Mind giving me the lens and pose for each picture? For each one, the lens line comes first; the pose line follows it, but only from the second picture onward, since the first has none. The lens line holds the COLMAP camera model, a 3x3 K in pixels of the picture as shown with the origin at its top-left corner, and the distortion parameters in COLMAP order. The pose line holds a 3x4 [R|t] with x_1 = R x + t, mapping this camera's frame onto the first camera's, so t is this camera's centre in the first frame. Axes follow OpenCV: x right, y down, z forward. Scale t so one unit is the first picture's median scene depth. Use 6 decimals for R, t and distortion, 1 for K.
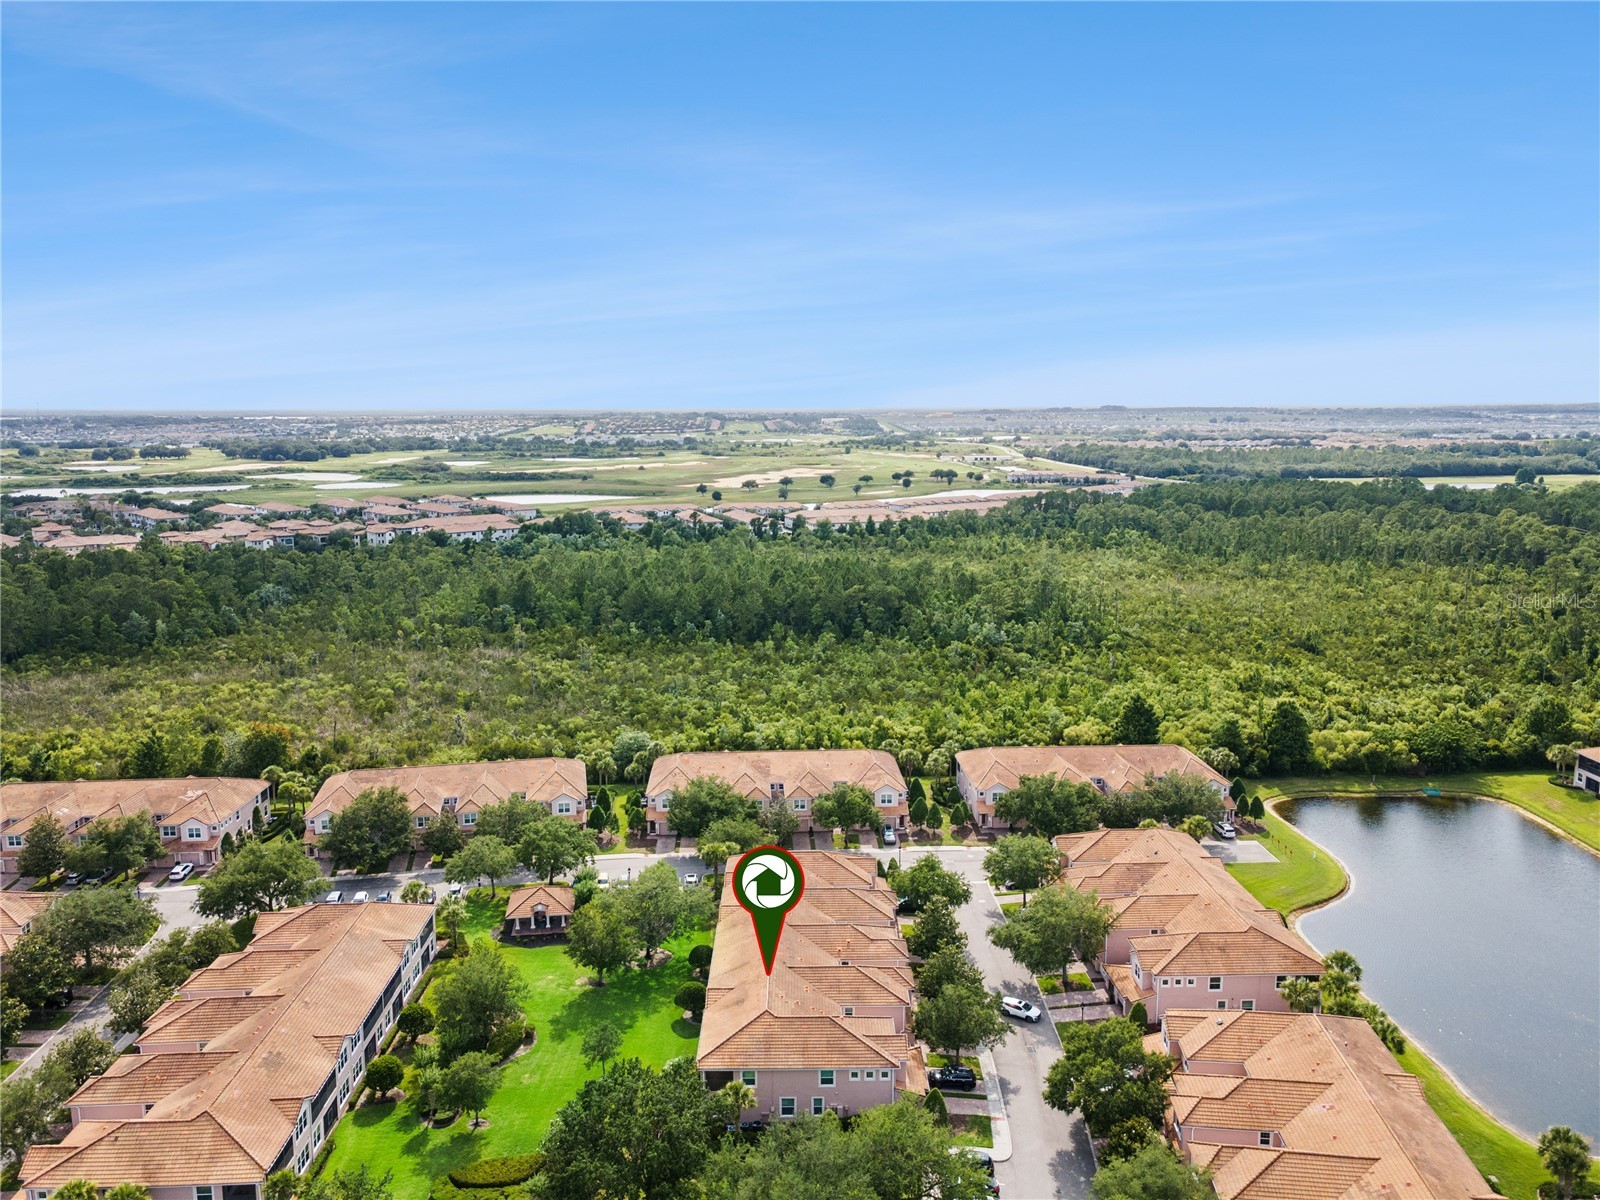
lens RADIAL K [[1217.5, 0, 800.0], [0, 1217.5, 600.0], [0, 0, 1]] dist [0.052656, -0.002434]
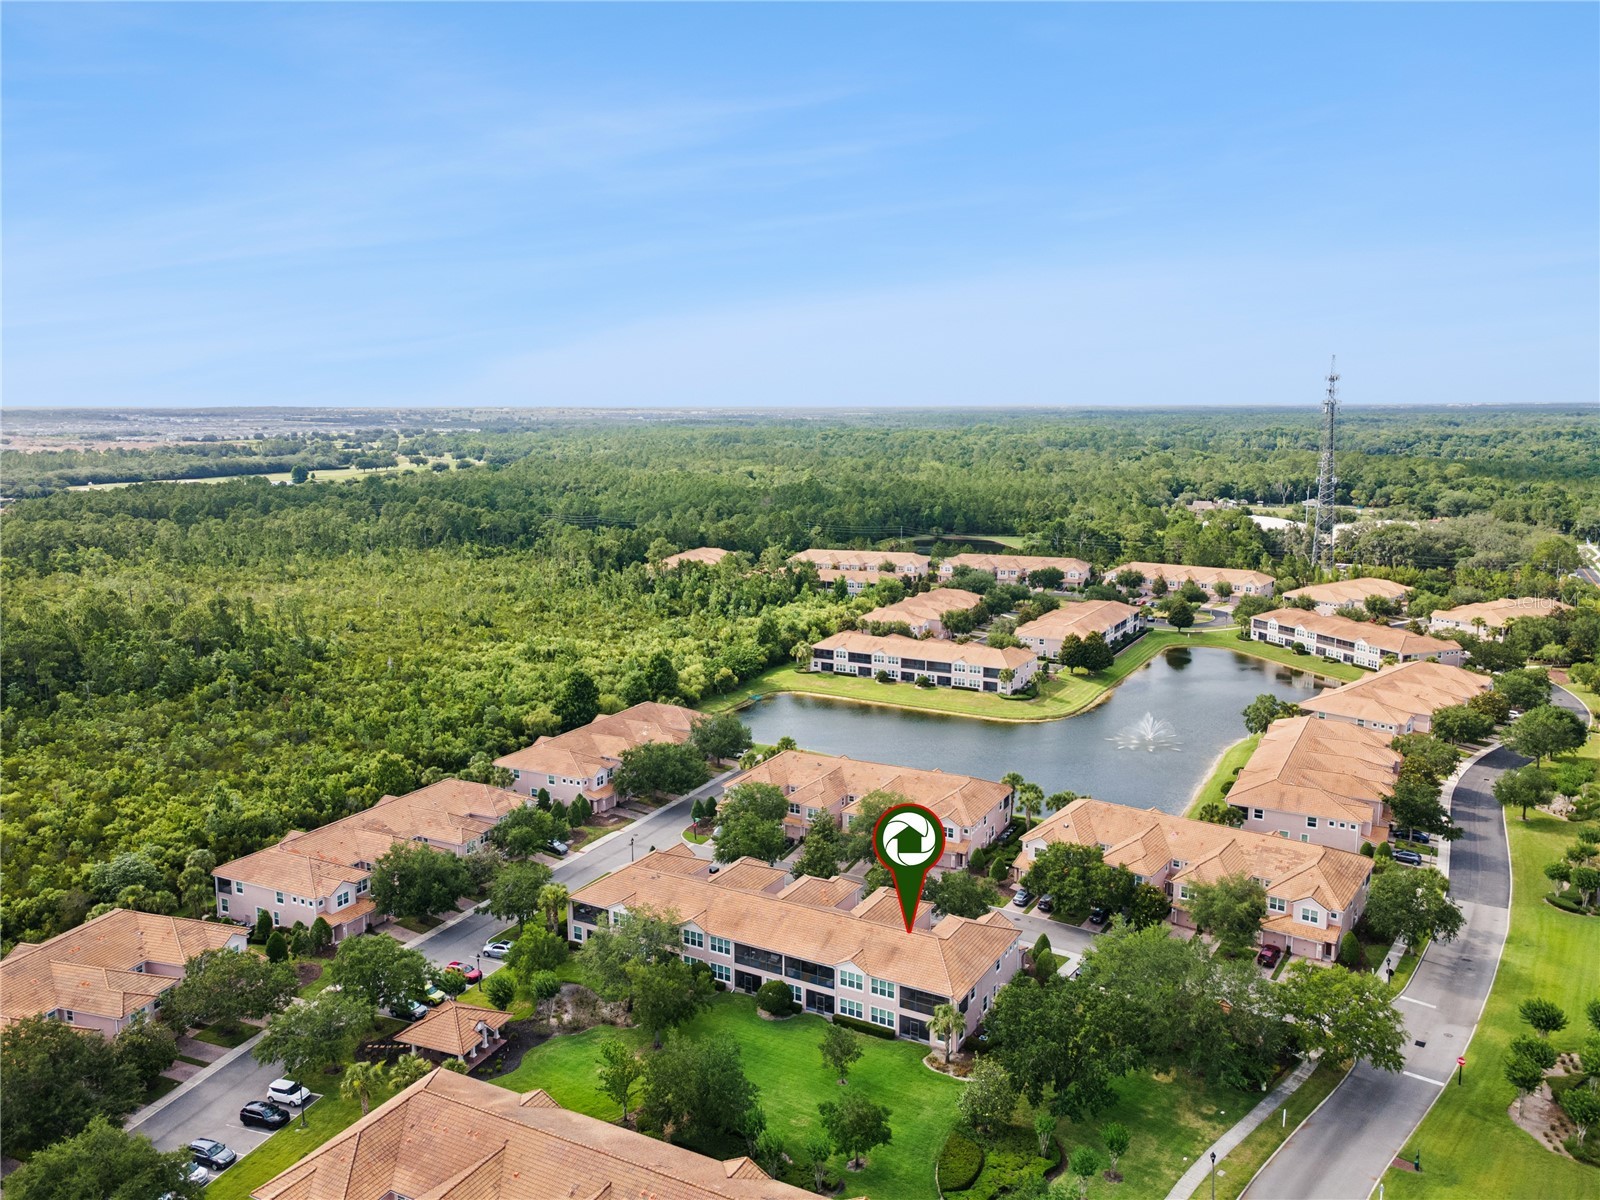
lens RADIAL K [[1217.5, 0, 800.0], [0, 1217.5, 600.0], [0, 0, 1]] dist [0.052656, -0.002434]
pose [[0.482454, -0.134902, 0.865471, -0.569402], [0.137956, 0.987440, 0.077010, -0.039827], [-0.864989, 0.082244, 0.495004, 0.306541]]
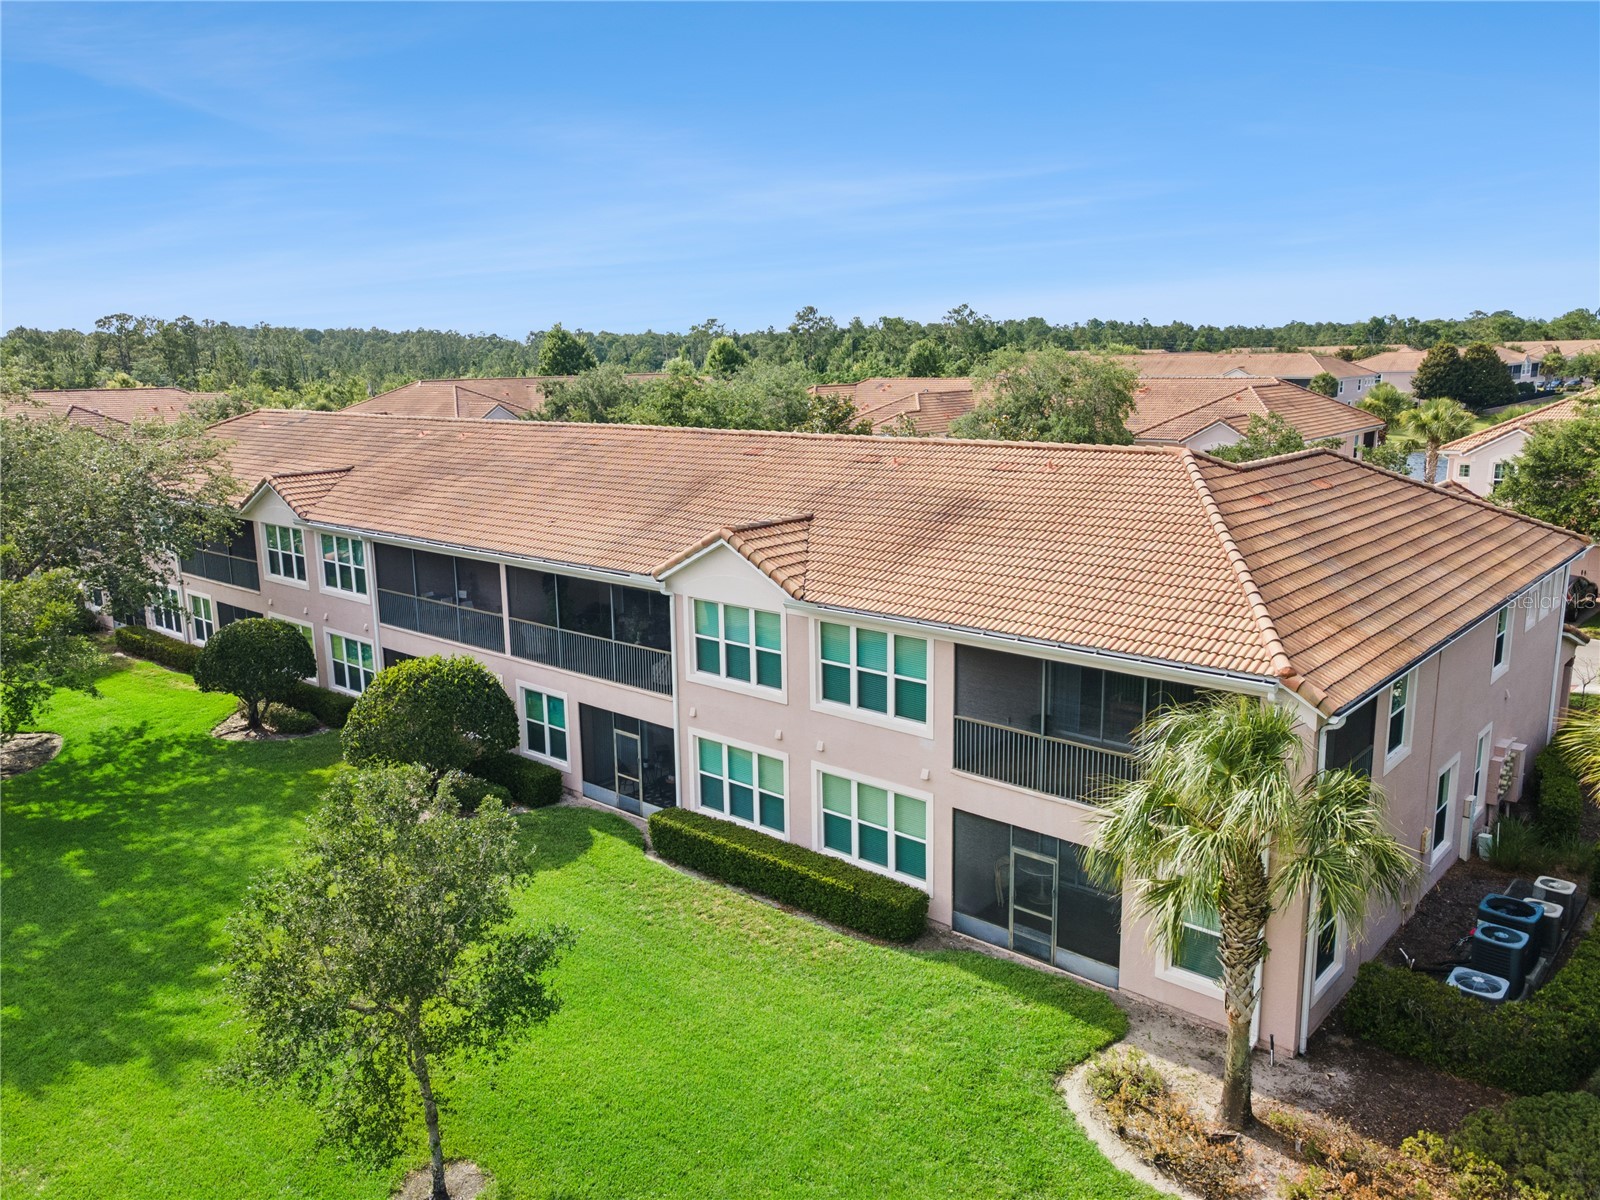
lens RADIAL K [[1217.5, 0, 800.0], [0, 1217.5, 600.0], [0, 0, 1]] dist [0.052656, -0.002434]
pose [[0.652007, -0.161521, 0.740809, -0.137053], [0.135352, 0.986147, 0.095886, 0.184384], [-0.746034, 0.037751, 0.664837, 0.517351]]
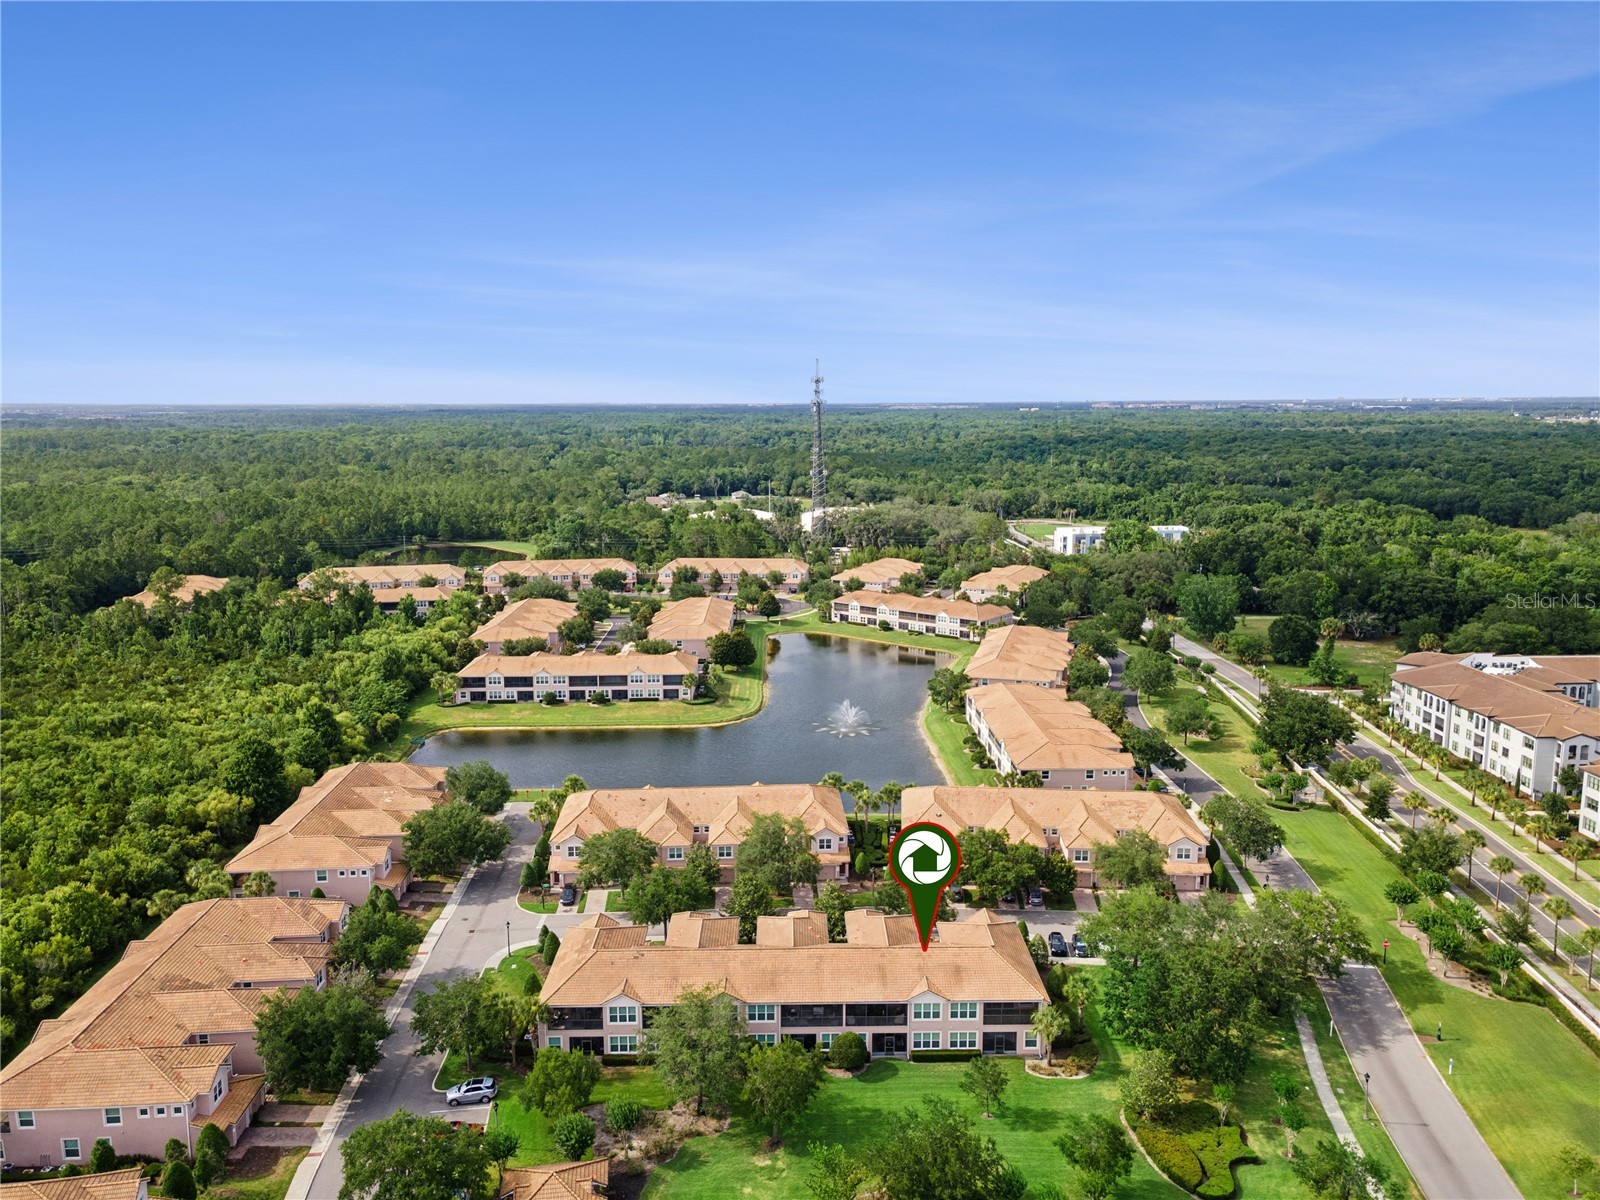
lens RADIAL K [[1217.5, 0, 800.0], [0, 1217.5, 600.0], [0, 0, 1]] dist [0.052656, -0.002434]
pose [[-0.036714, -0.156550, 0.986987, -0.595091], [0.163392, 0.973422, 0.160476, -0.095014], [-0.985878, 0.167157, -0.010159, 0.636871]]
